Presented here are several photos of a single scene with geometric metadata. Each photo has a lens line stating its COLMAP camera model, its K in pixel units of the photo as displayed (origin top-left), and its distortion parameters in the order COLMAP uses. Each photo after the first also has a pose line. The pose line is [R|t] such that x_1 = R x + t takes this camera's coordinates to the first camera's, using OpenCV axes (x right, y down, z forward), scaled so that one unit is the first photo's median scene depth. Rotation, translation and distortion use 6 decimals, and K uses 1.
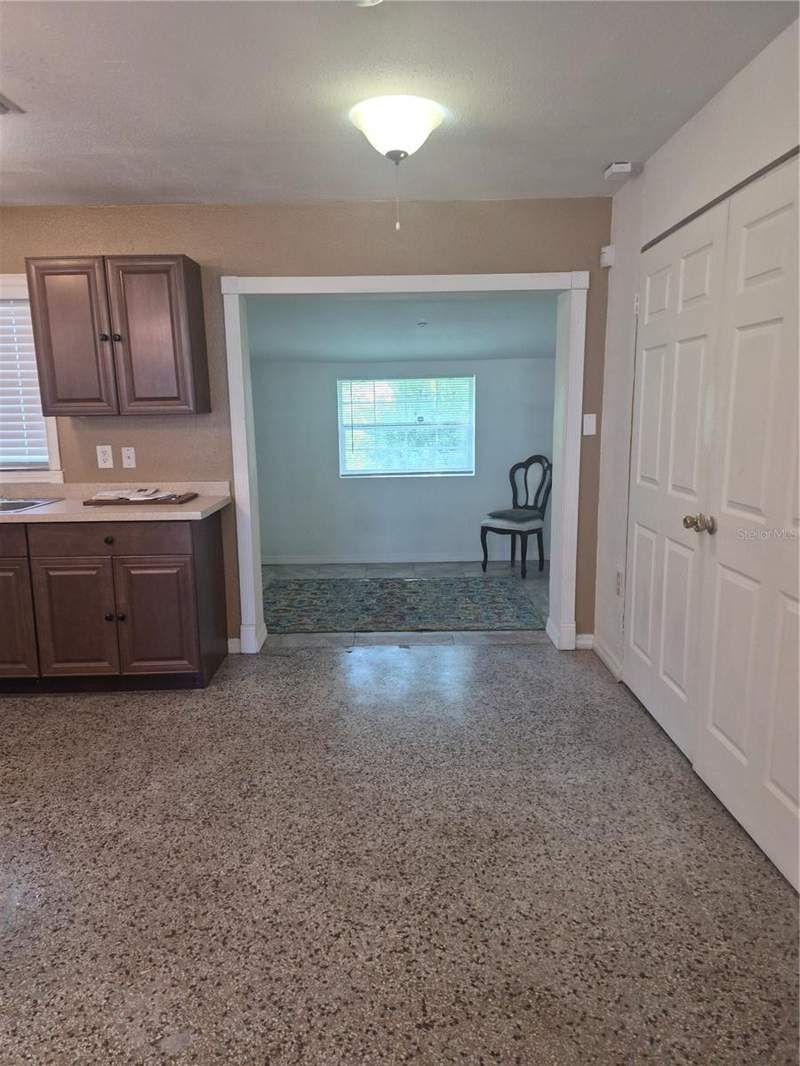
lens RADIAL K [[754.9, 0, 400.5], [0, 754.9, 533.6], [0, 0, 1]] dist [0.031912, -0.010916]
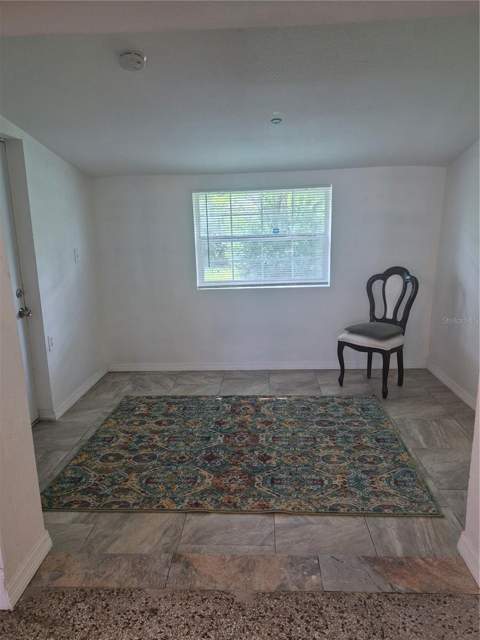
lens RADIAL K [[453.2, 0, 240.0], [0, 453.2, 321.6], [0, 0, 1]] dist [0.031912, -0.010916]
pose [[0.998148, 0.000351, -0.060825, 0.016535], [0.002720, 0.998725, 0.050402, -0.065471], [0.060765, -0.050474, 0.996875, 0.416660]]
